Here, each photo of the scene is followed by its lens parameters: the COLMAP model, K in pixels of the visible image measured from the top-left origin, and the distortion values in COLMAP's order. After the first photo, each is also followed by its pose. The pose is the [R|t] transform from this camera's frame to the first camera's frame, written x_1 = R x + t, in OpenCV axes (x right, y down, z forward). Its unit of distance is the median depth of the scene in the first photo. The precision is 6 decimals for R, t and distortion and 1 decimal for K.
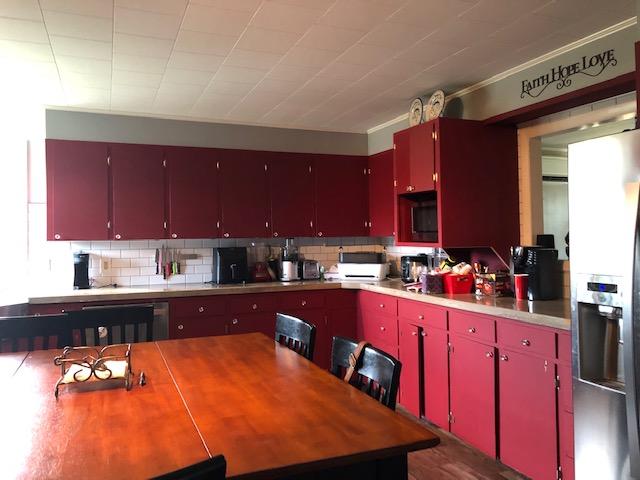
lens RADIAL K [[523.1, 0, 317.7], [0, 523.1, 226.4], [0, 0, 1]] dist [0.041478, -0.043649]
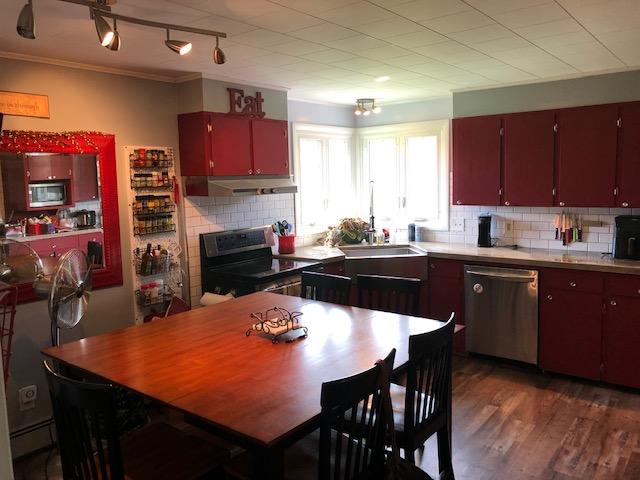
lens RADIAL K [[523.1, 0, 317.7], [0, 523.1, 226.4], [0, 0, 1]] dist [0.041478, -0.043649]
pose [[0.503372, 0.086246, -0.859755, 0.337551], [0.035179, 0.992136, 0.120123, -0.072325], [0.863353, -0.090712, 0.496380, 0.123093]]
